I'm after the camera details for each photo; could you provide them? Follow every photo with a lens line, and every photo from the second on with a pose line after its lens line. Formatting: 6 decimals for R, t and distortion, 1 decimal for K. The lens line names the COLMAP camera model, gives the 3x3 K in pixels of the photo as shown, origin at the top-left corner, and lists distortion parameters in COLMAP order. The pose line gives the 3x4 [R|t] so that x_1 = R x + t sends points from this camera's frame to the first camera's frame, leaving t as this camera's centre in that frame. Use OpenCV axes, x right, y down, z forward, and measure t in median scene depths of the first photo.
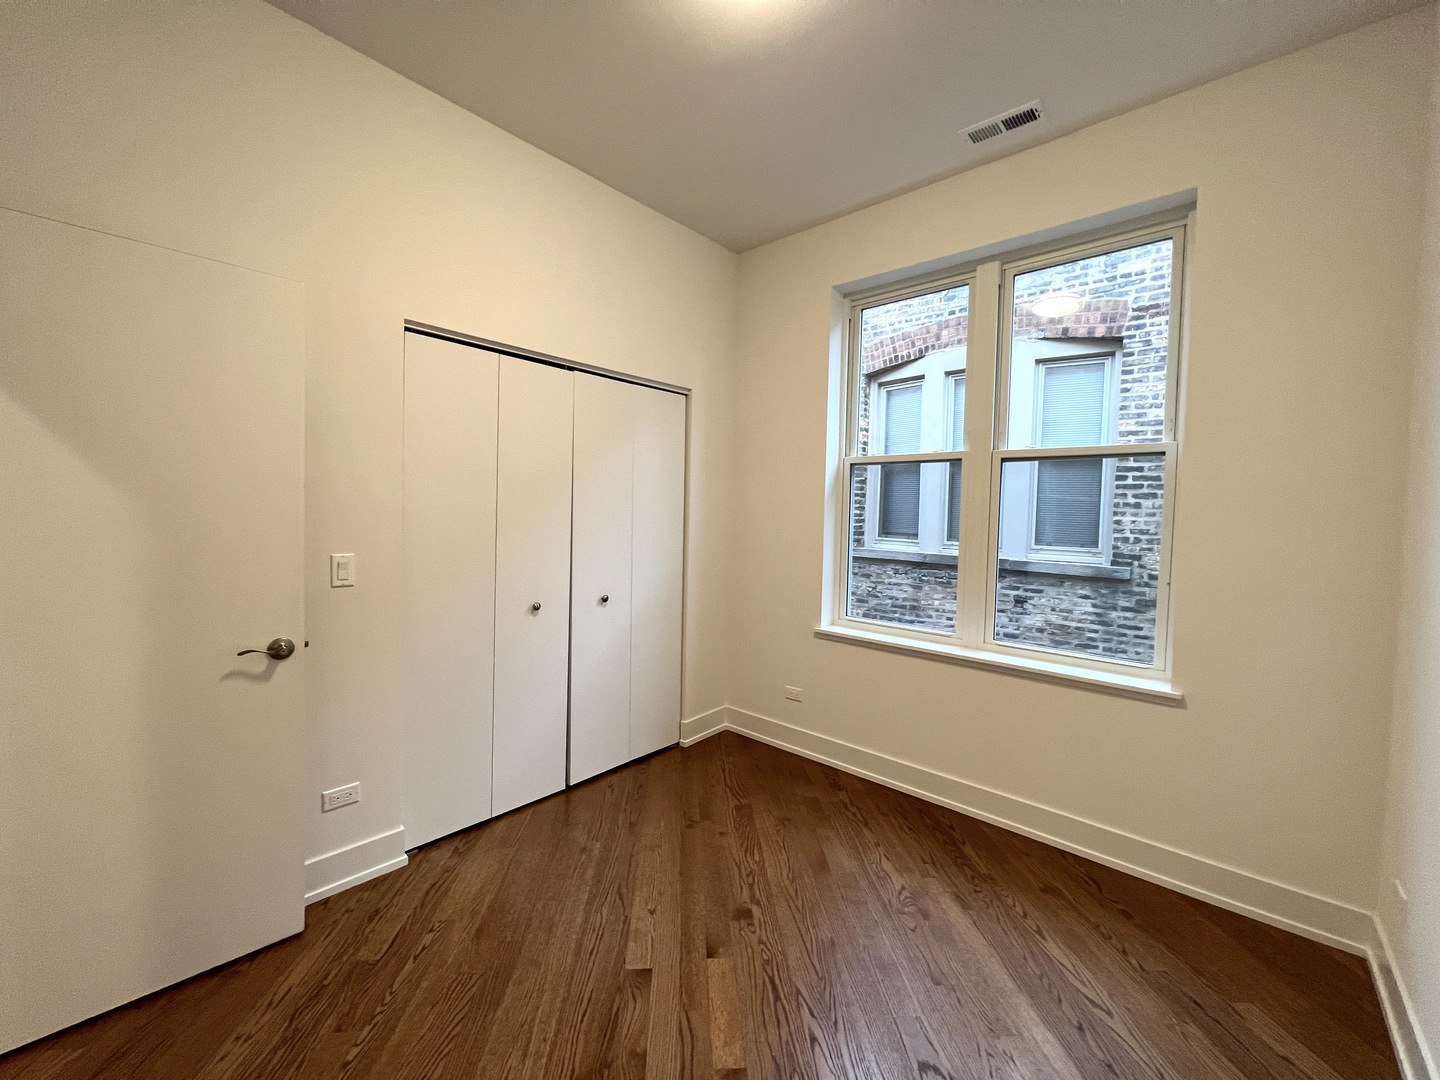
lens RADIAL K [[572.3, 0, 718.1], [0, 572.3, 532.4], [0, 0, 1]] dist [-0.004839, 0.000828]
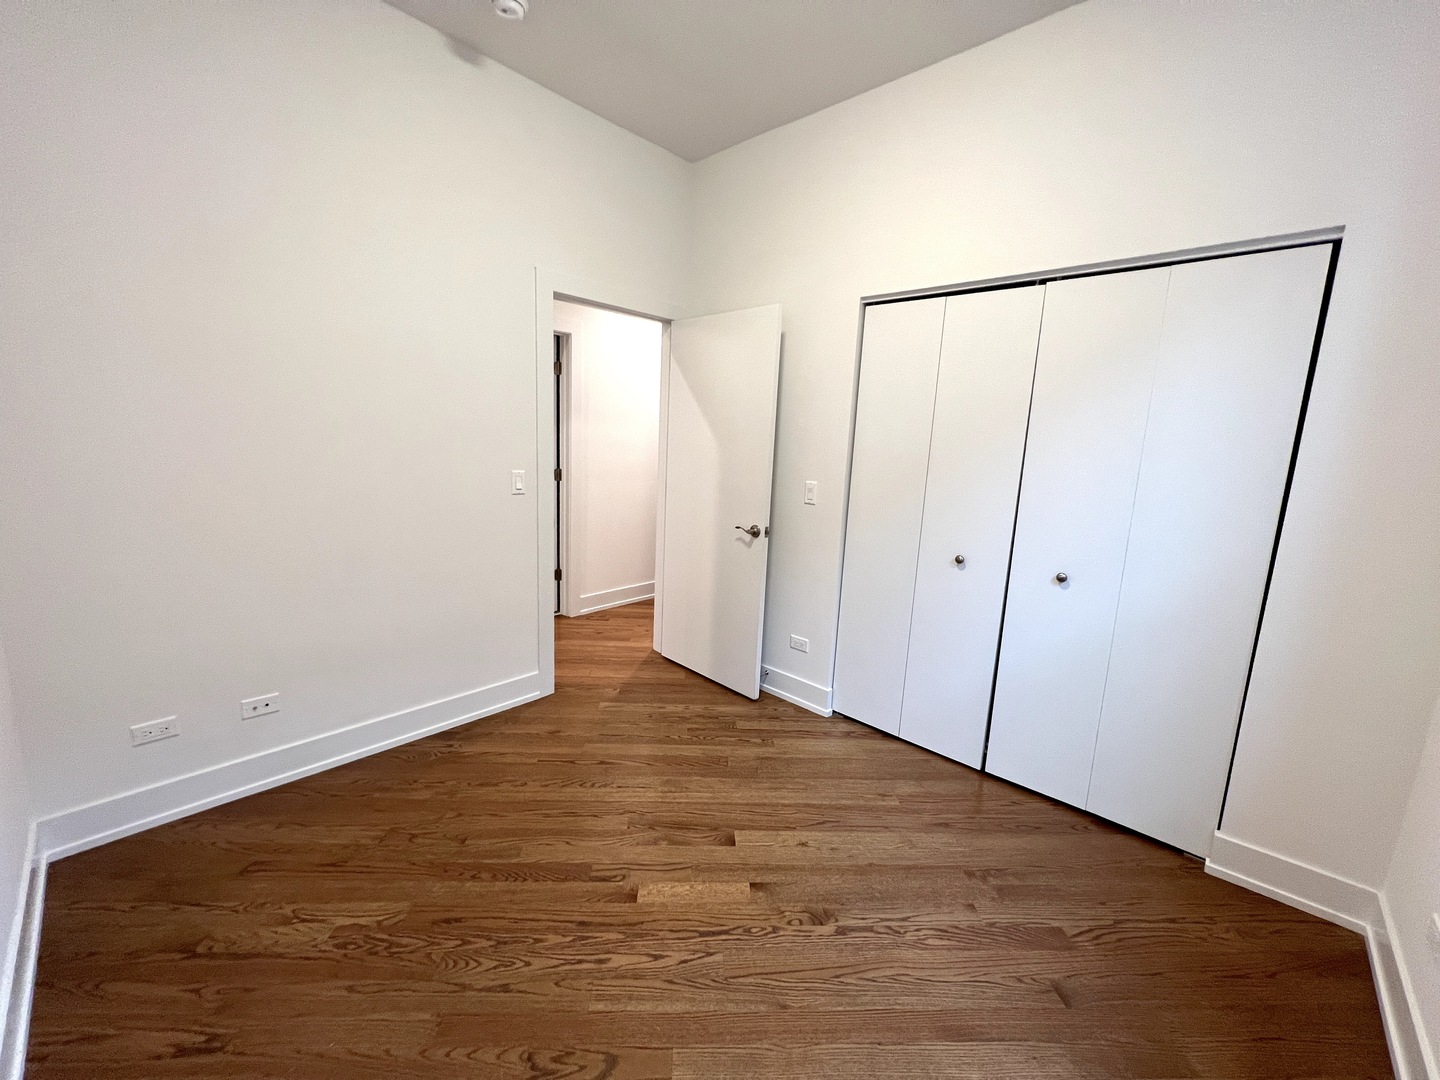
lens RADIAL K [[572.3, 0, 718.1], [0, 572.3, 533.0], [0, 0, 1]] dist [-0.004839, 0.000828]
pose [[-0.015950, 0.143159, -0.989571, 0.789737], [-0.080923, 0.986266, 0.143985, -0.022347], [0.996593, 0.082375, -0.004146, 0.769734]]
